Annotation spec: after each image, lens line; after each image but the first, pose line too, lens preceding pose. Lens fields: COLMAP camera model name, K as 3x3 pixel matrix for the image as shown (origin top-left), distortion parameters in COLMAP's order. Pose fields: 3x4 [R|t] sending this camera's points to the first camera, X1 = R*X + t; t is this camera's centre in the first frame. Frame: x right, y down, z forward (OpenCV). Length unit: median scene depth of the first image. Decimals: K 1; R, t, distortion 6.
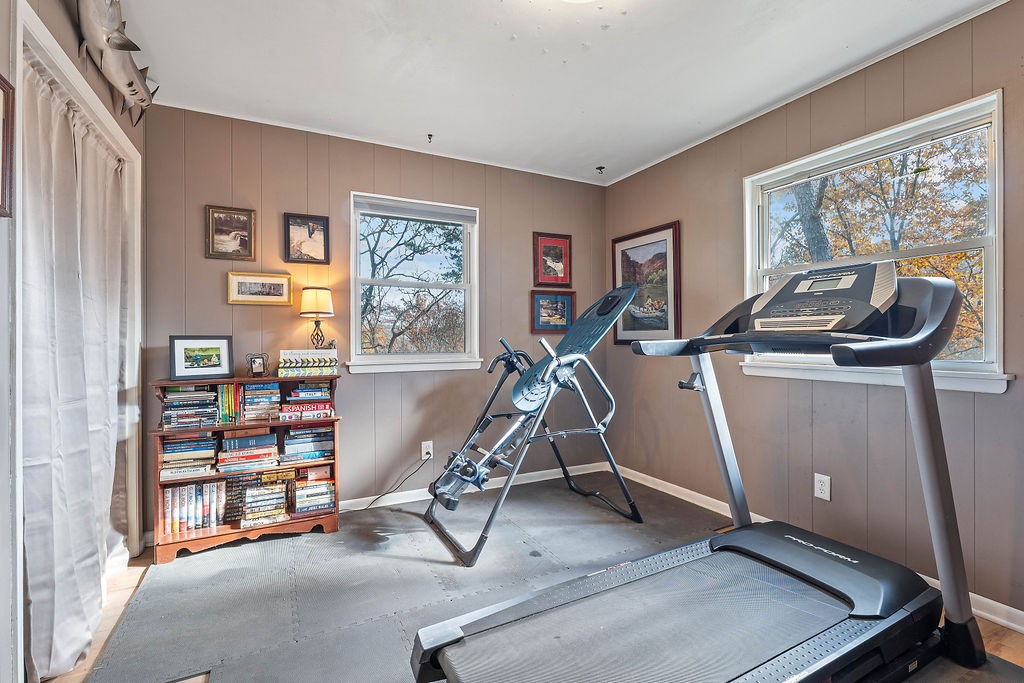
lens RADIAL K [[461.4, 0, 517.5], [0, 461.4, 340.5], [0, 0, 1]] dist [-0.002090, -0.000962]
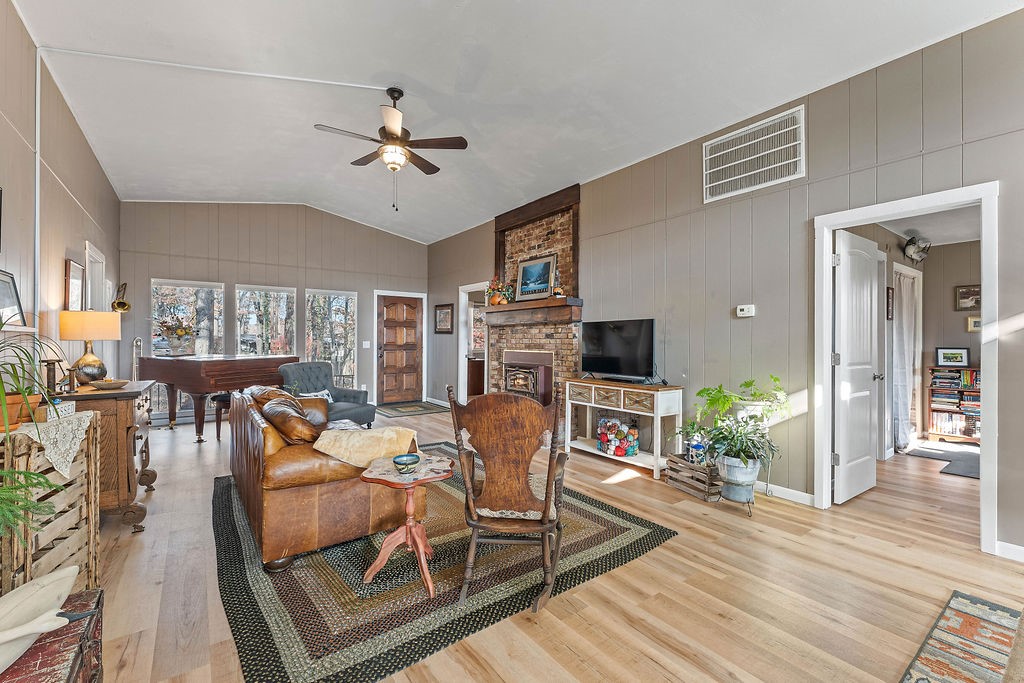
lens RADIAL K [[432.5, 0, 509.7], [0, 432.5, 338.7], [0, 0, 1]] dist [0.000567, -0.001730]
pose [[0.162735, 0.002573, -0.986666, 0.959821], [-0.001274, 0.999996, 0.002397, -0.051220], [0.986669, 0.000867, 0.162738, -1.355232]]
